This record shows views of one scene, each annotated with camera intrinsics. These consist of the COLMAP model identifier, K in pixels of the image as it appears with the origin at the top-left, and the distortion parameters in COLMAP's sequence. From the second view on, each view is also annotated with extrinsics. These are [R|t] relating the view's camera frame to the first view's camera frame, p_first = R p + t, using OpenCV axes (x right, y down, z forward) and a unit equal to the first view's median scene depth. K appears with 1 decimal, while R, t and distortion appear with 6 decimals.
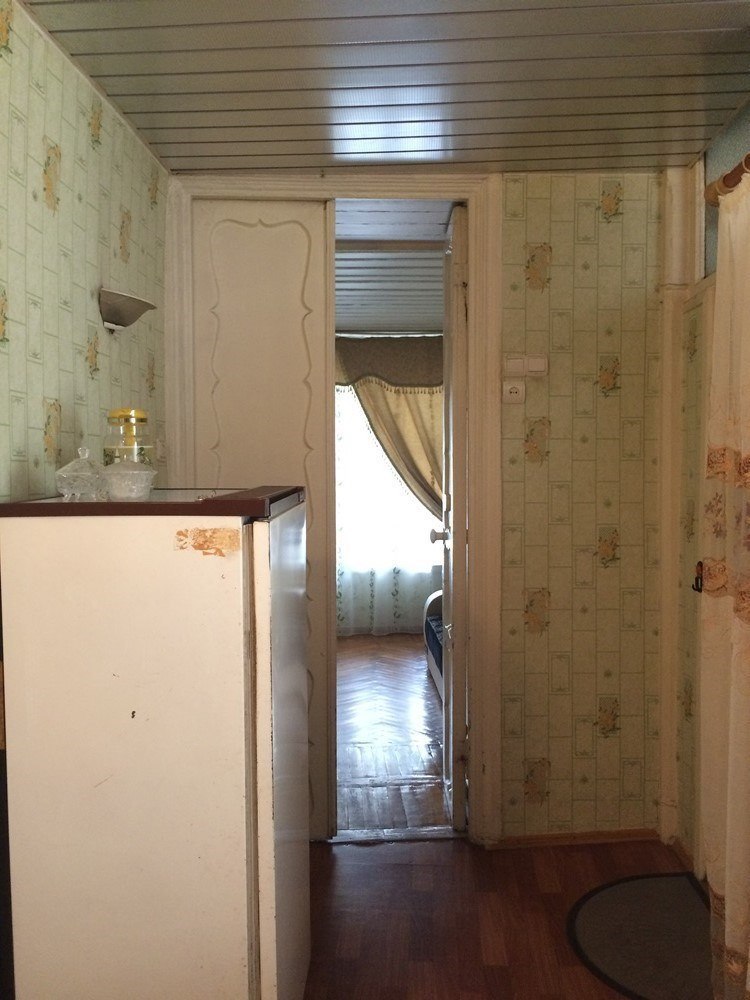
lens RADIAL K [[860.3, 0, 374.7], [0, 860.3, 503.7], [0, 0, 1]] dist [0.078099, -0.091259]
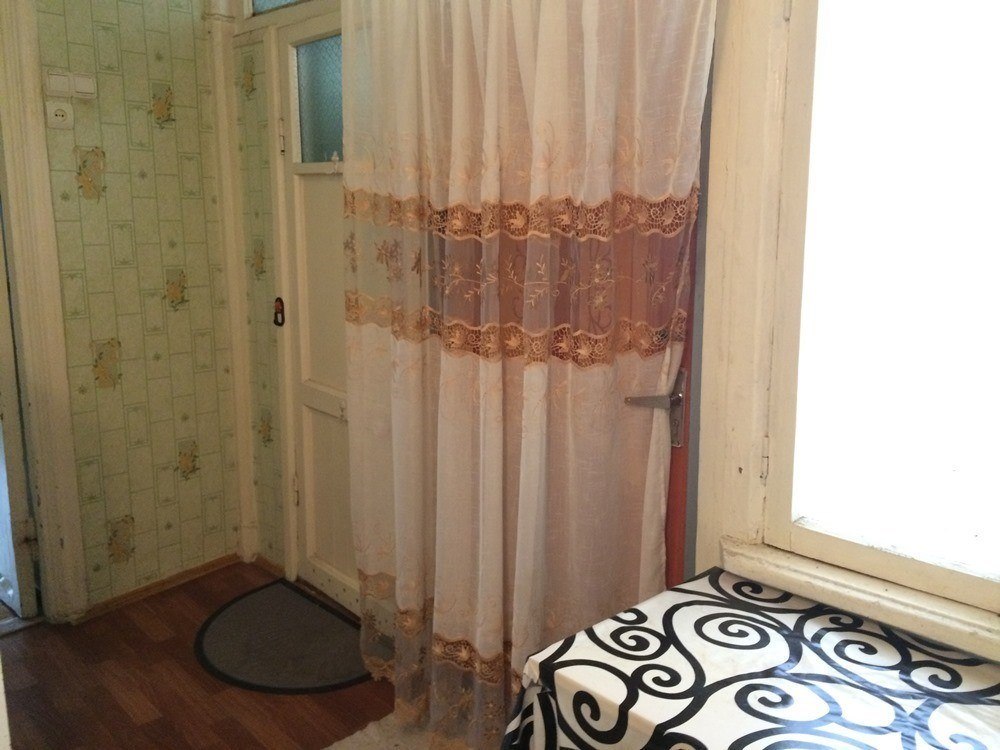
lens RADIAL K [[860.3, 0, 501.7], [0, 860.3, 371.2], [0, 0, 1]] dist [0.078099, -0.091259]
pose [[0.702613, -0.128172, 0.699934, -0.167418], [0.025219, 0.987511, 0.155517, -0.001631], [-0.711126, -0.091616, 0.697070, 0.054753]]
